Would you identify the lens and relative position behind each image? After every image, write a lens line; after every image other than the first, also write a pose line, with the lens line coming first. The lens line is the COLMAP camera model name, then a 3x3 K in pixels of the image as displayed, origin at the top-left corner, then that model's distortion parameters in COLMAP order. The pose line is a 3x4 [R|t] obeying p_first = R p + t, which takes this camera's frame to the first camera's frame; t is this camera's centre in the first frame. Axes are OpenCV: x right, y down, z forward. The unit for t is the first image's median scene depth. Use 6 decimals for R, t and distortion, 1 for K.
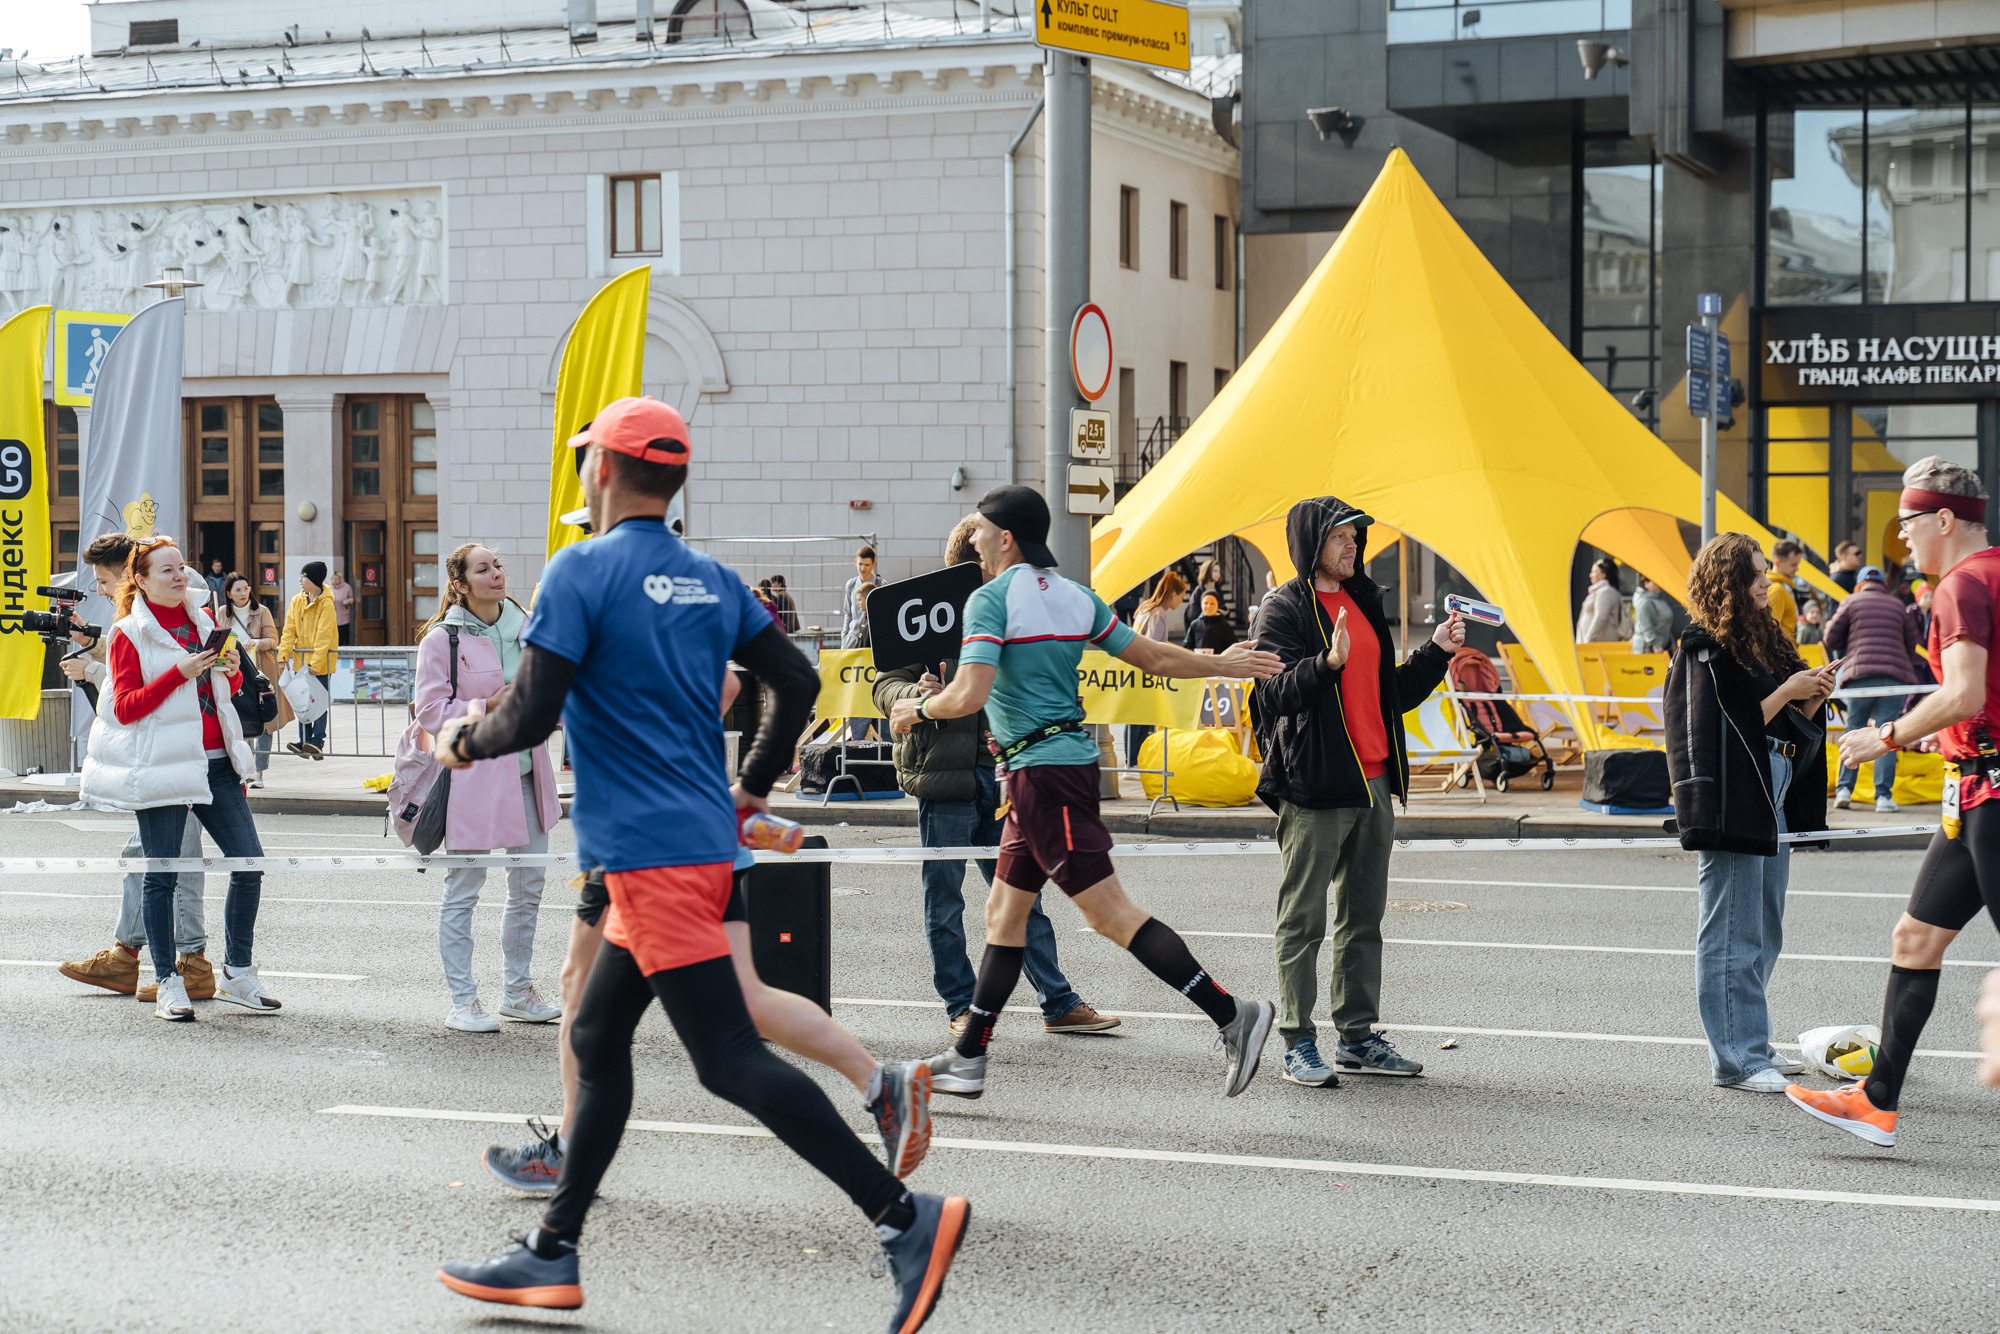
lens RADIAL K [[3369.0, 0, 999.8], [0, 3369.0, 671.7], [0, 0, 1]] dist [0.087012, 0.000000]
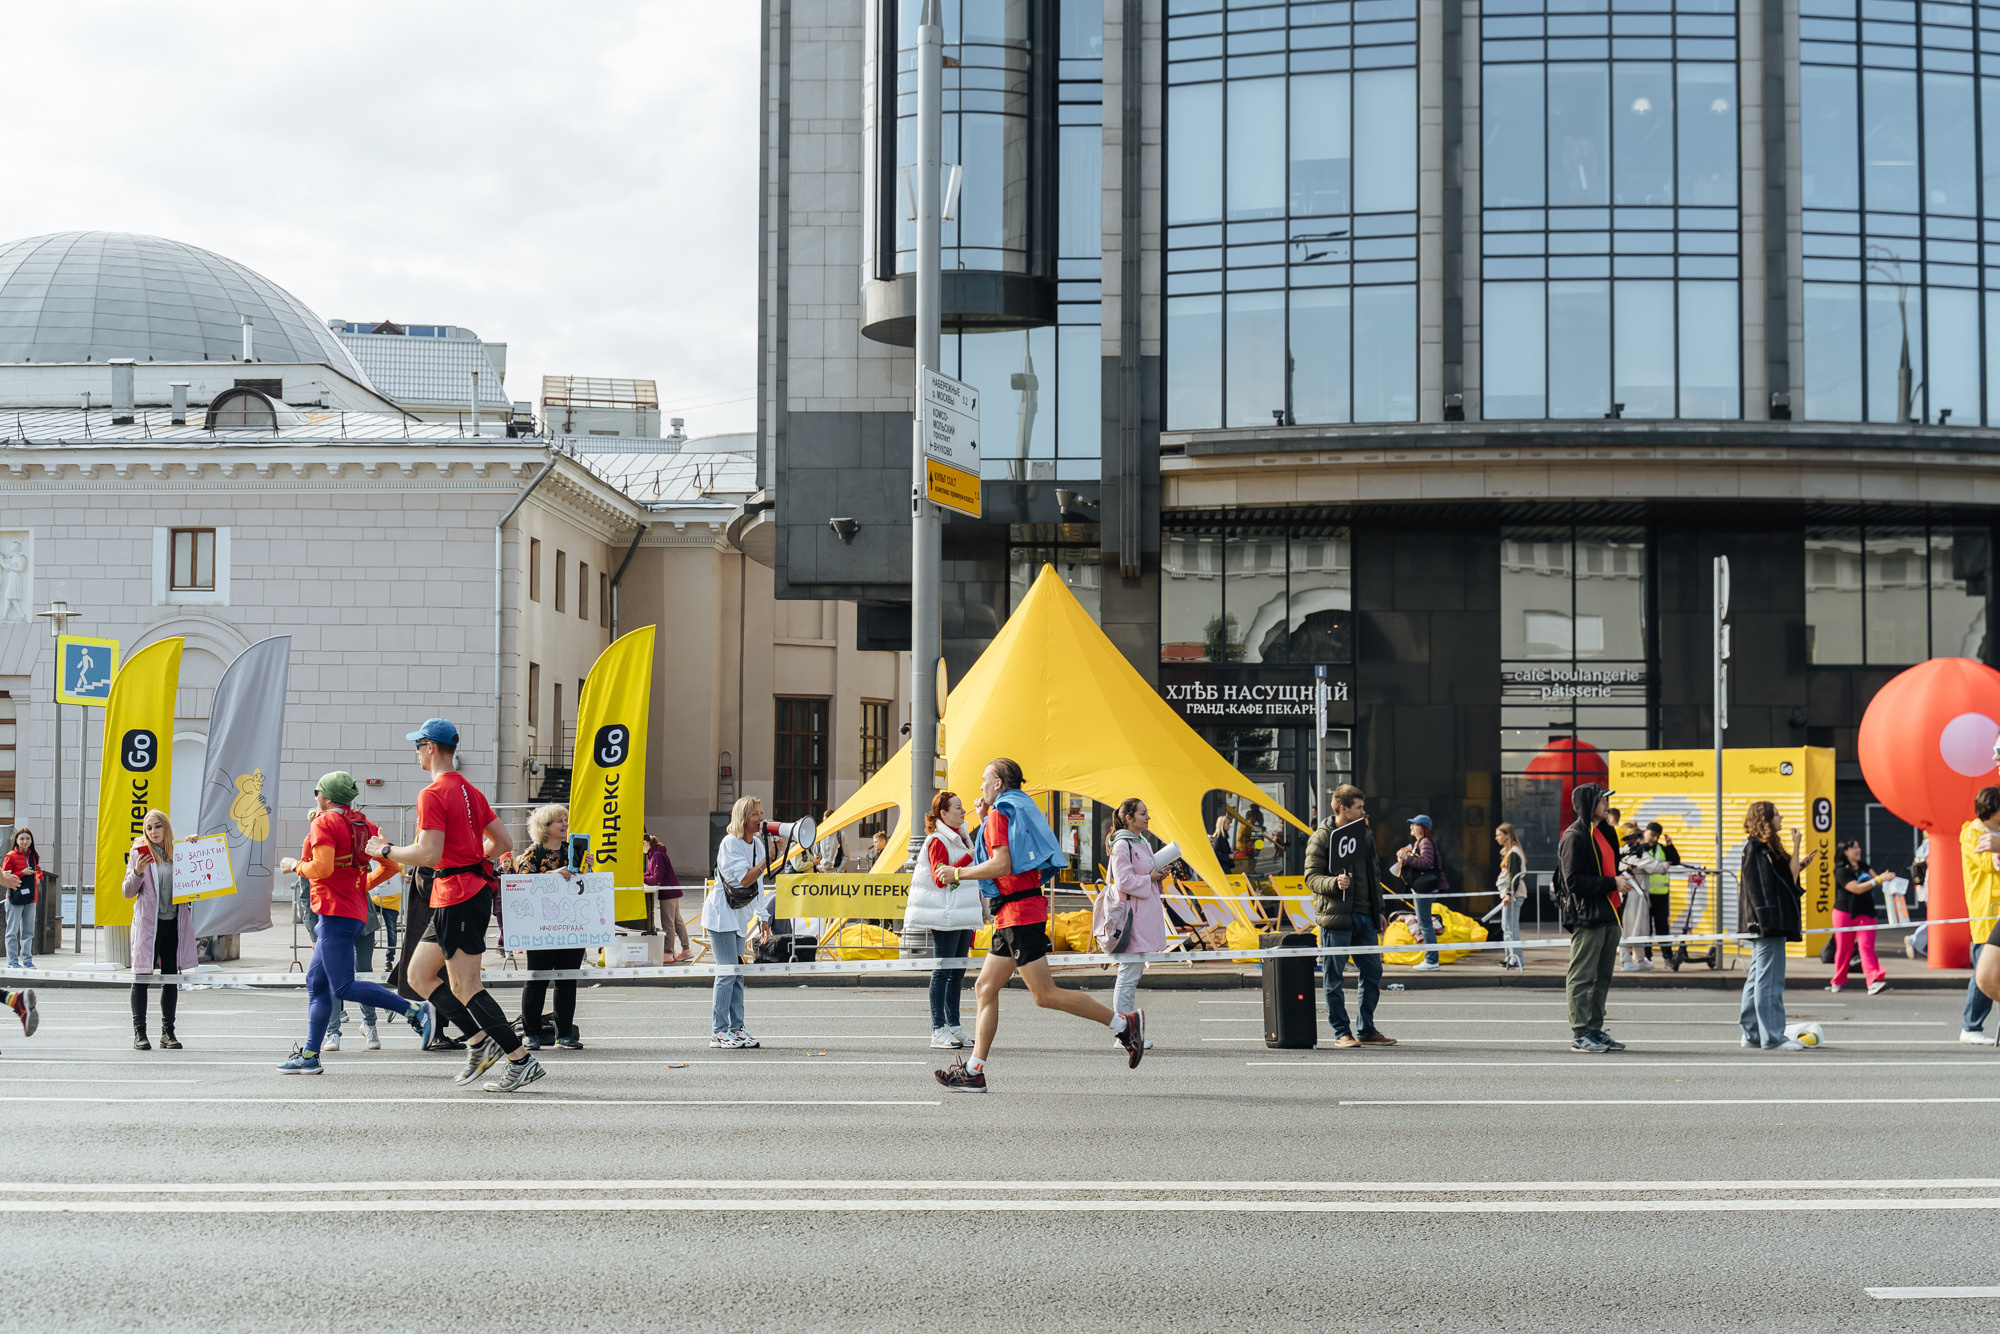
lens RADIAL K [[2705.1, 0, 1000.0], [0, 2705.1, 664.5], [0, 0, 1]] dist [0.036468, 0.000000]
pose [[0.954006, 0.026656, 0.298600, -0.126177], [0.002033, 0.995441, -0.095359, 0.006465], [-0.299781, 0.091581, 0.949602, -0.089930]]
